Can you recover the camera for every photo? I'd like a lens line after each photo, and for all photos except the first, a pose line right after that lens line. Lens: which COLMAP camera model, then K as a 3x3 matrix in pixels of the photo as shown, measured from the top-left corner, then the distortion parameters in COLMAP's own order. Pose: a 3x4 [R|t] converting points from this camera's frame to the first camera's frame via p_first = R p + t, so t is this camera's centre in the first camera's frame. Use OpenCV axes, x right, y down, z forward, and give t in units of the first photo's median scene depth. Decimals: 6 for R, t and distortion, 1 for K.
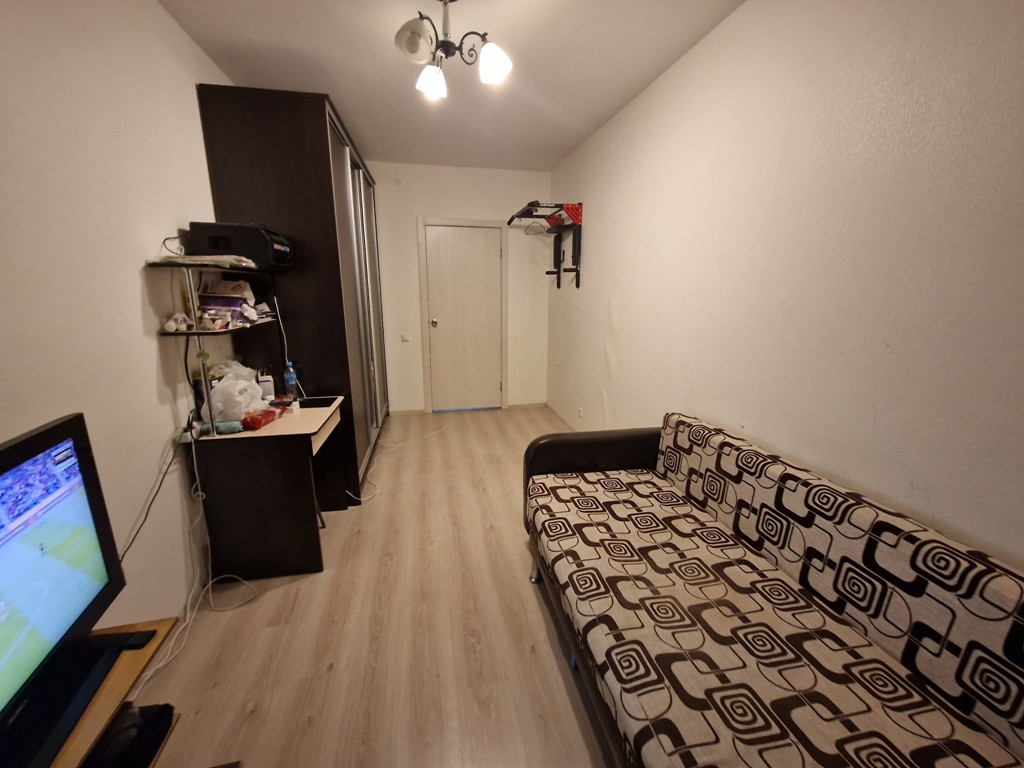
lens RADIAL K [[412.1, 0, 512.7], [0, 412.1, 383.9], [0, 0, 1]] dist [-0.003357, -0.002402]
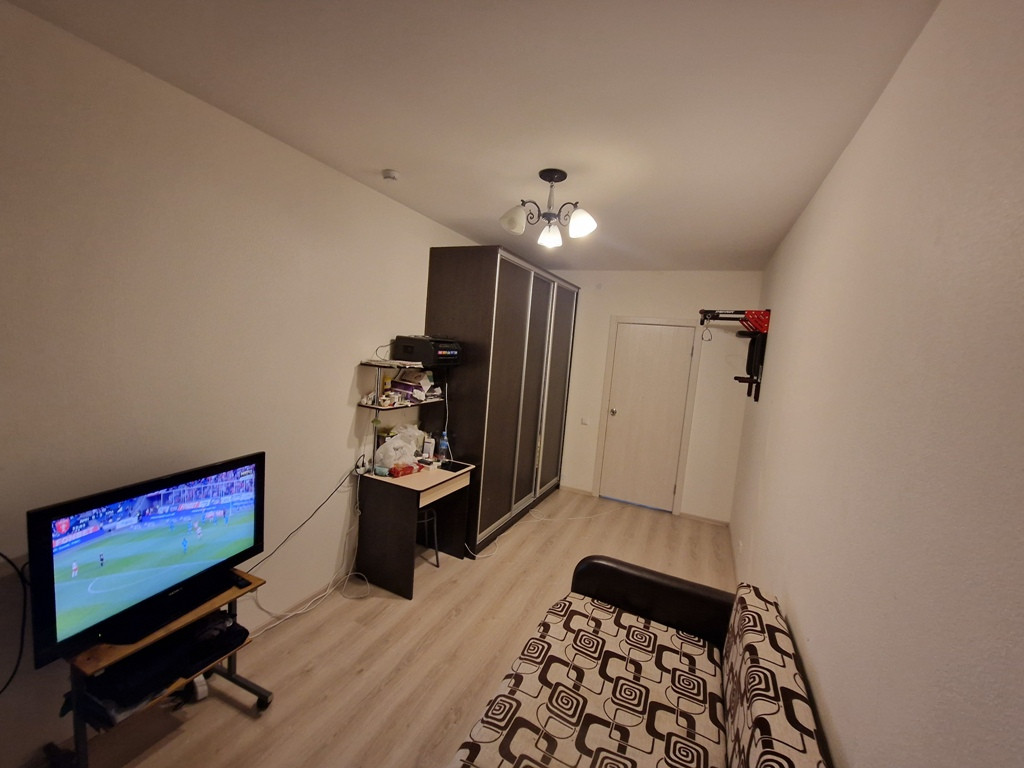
lens RADIAL K [[412.1, 0, 516.0], [0, 412.1, 385.5], [0, 0, 1]] dist [-0.003357, -0.002402]
pose [[0.801810, 0.121200, -0.585160, 0.489280], [-0.212285, 0.973117, -0.089326, -0.154682], [0.558602, 0.195843, 0.805983, 0.021396]]
